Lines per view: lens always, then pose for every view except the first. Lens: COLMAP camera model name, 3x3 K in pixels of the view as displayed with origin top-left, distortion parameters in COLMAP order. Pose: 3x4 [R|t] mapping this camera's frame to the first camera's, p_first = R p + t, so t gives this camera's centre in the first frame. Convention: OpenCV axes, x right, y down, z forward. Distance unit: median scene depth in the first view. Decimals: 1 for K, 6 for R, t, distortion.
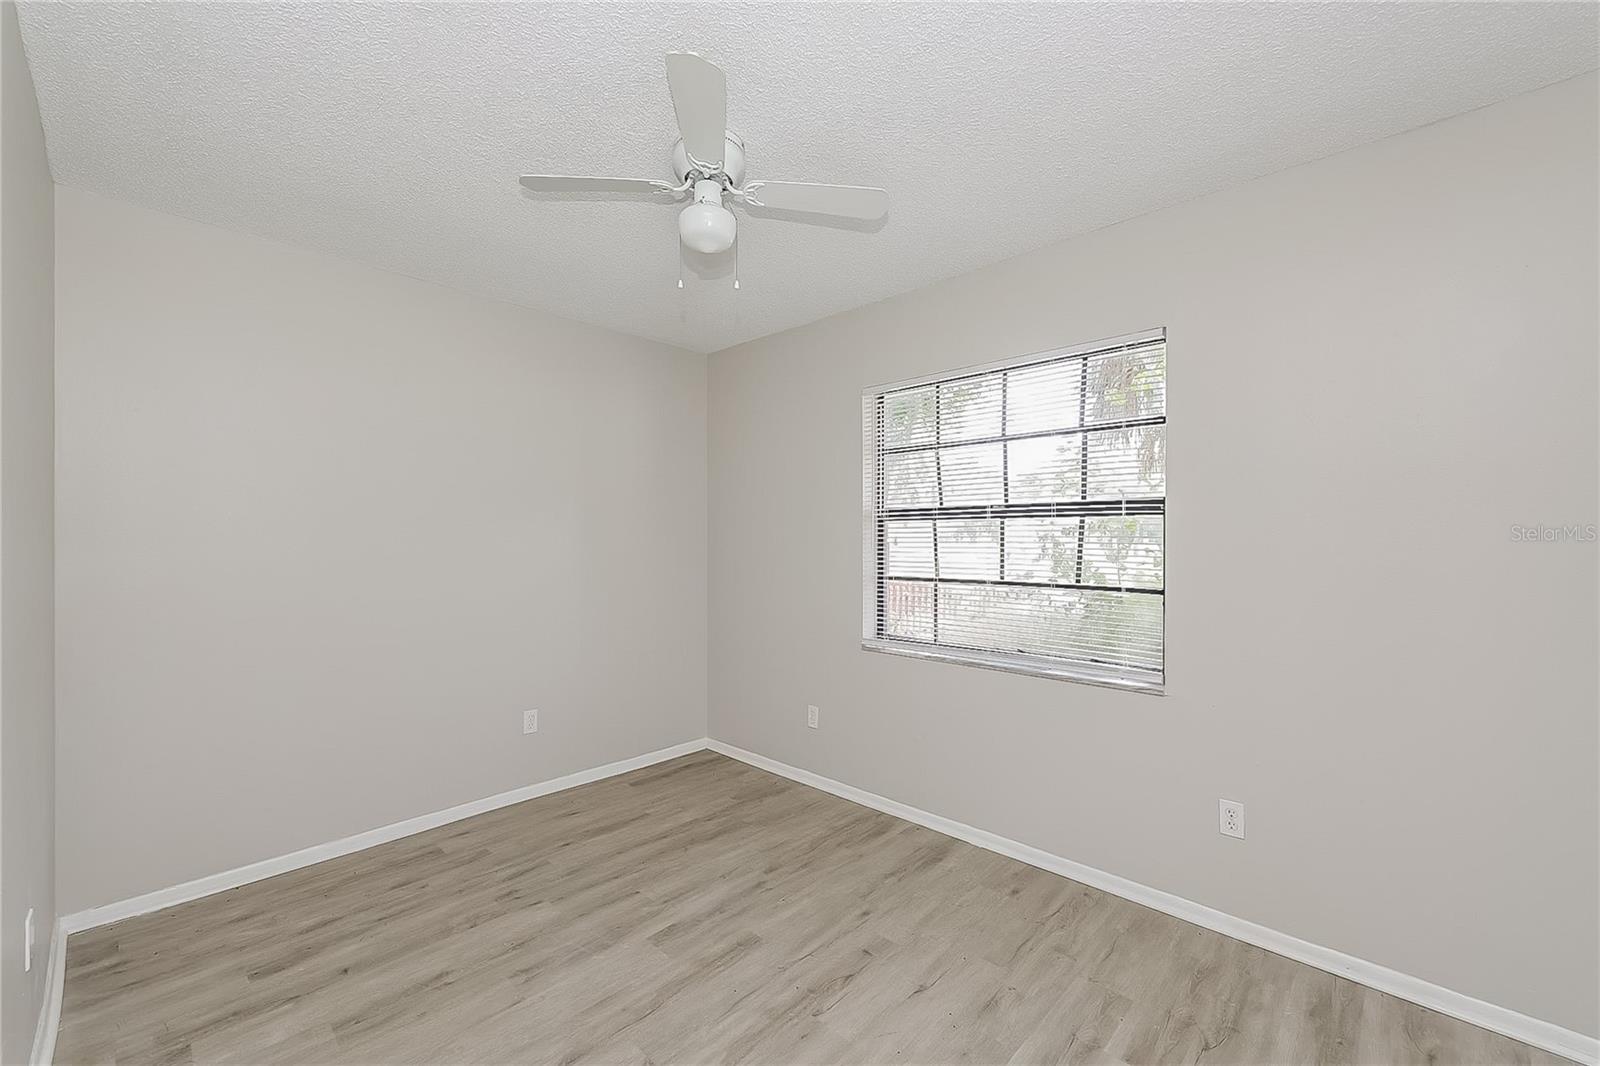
lens RADIAL K [[643.2, 0, 798.6], [0, 643.2, 534.9], [0, 0, 1]] dist [0.002736, -0.000045]
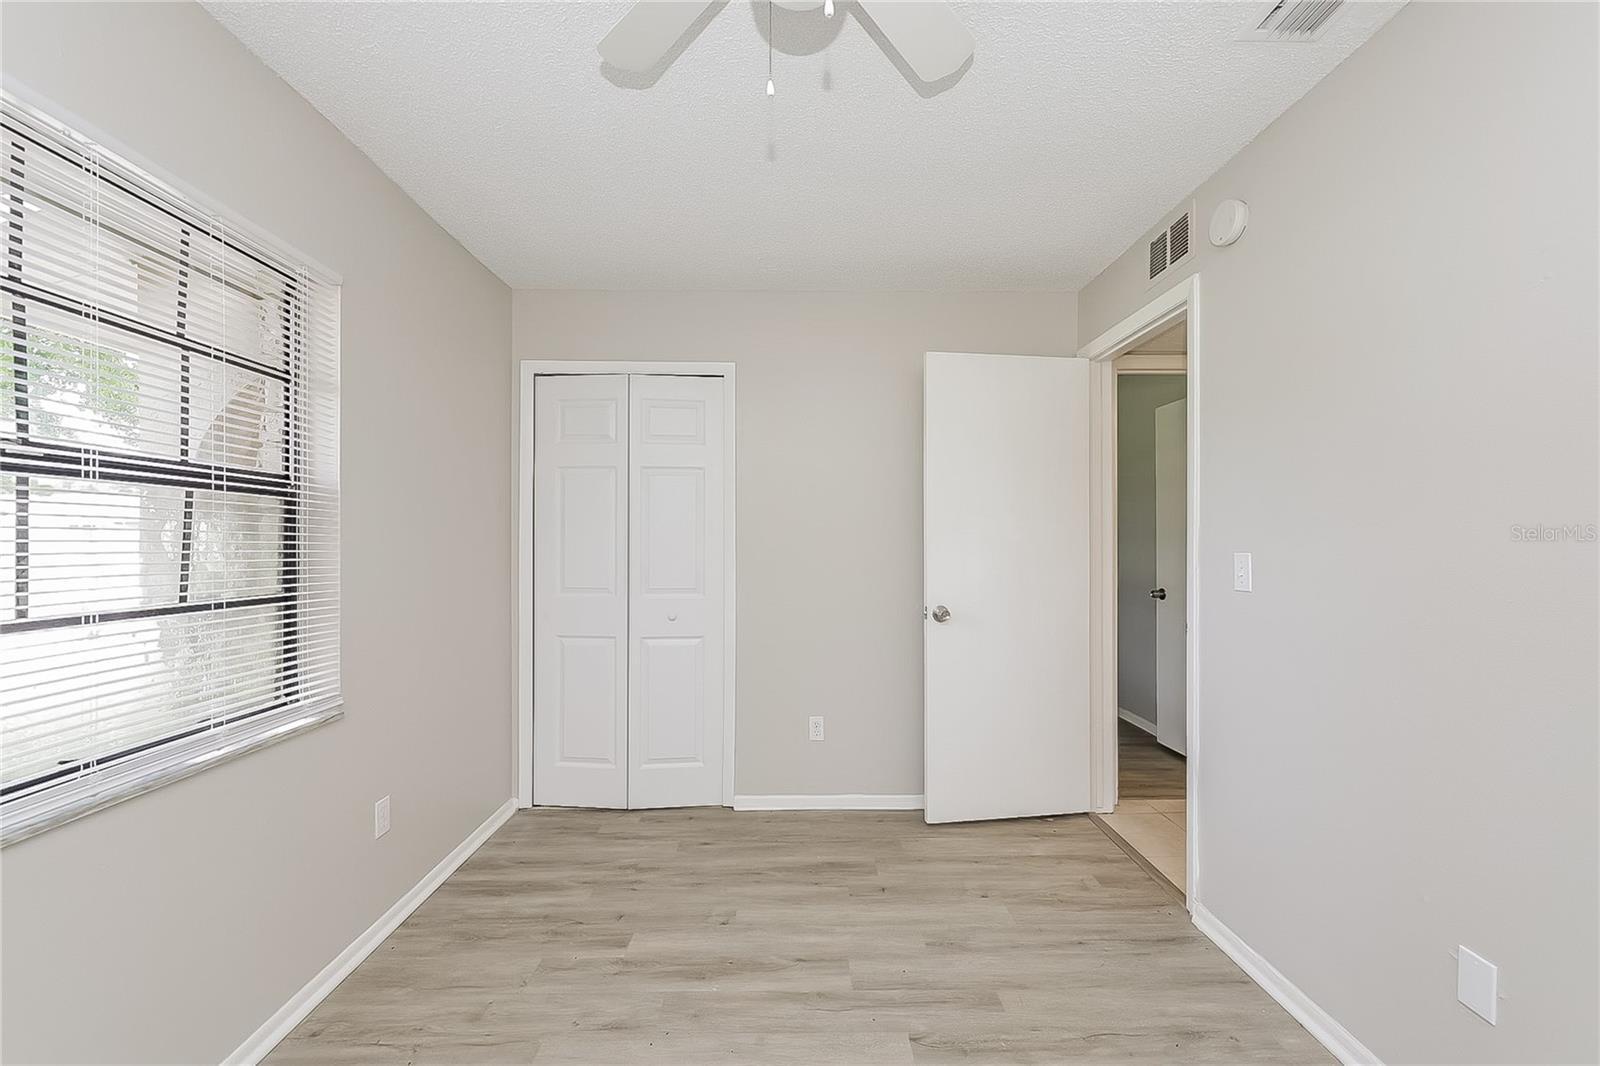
lens RADIAL K [[643.2, 0, 798.6], [0, 643.2, 534.9], [0, 0, 1]] dist [0.002736, -0.000045]
pose [[-0.702299, 0.008367, 0.711833, -0.524664], [-0.008236, 0.999769, -0.019877, 0.027287], [-0.711835, -0.019823, -0.702067, 1.376824]]
